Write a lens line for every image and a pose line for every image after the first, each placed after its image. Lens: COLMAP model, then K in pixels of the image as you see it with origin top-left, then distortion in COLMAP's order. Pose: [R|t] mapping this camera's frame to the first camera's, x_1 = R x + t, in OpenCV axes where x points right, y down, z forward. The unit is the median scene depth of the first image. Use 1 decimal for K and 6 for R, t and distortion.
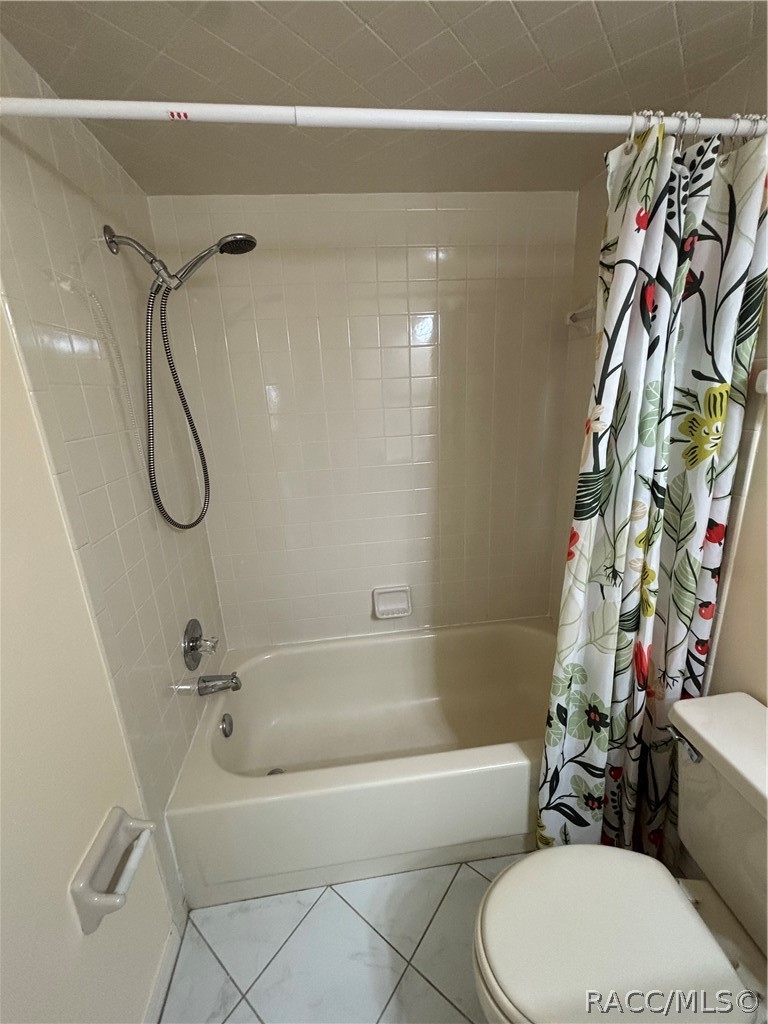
lens RADIAL K [[409.2, 0, 383.2], [0, 409.2, 509.4], [0, 0, 1]] dist [-0.000086, -0.000455]
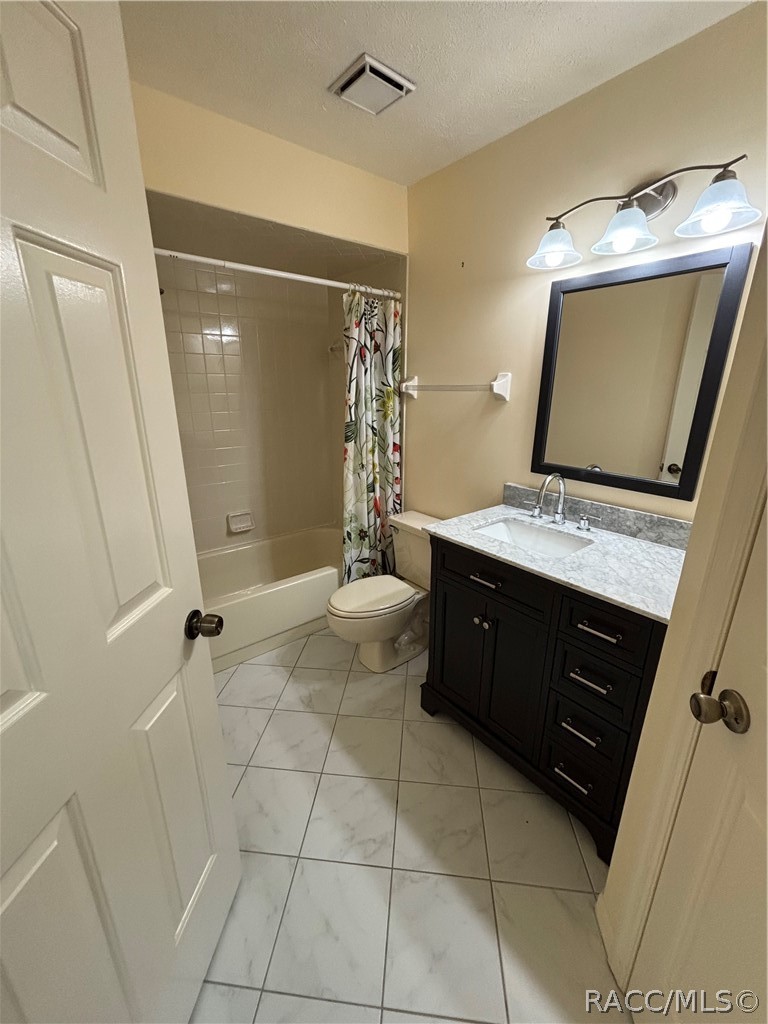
lens RADIAL K [[409.2, 0, 383.2], [0, 409.2, 509.4], [0, 0, 1]] dist [-0.000086, -0.000455]
pose [[0.842514, -0.104820, 0.528377, -0.634009], [0.104895, 0.994033, 0.029938, 0.361568], [-0.528362, 0.030201, 0.848482, -1.101595]]
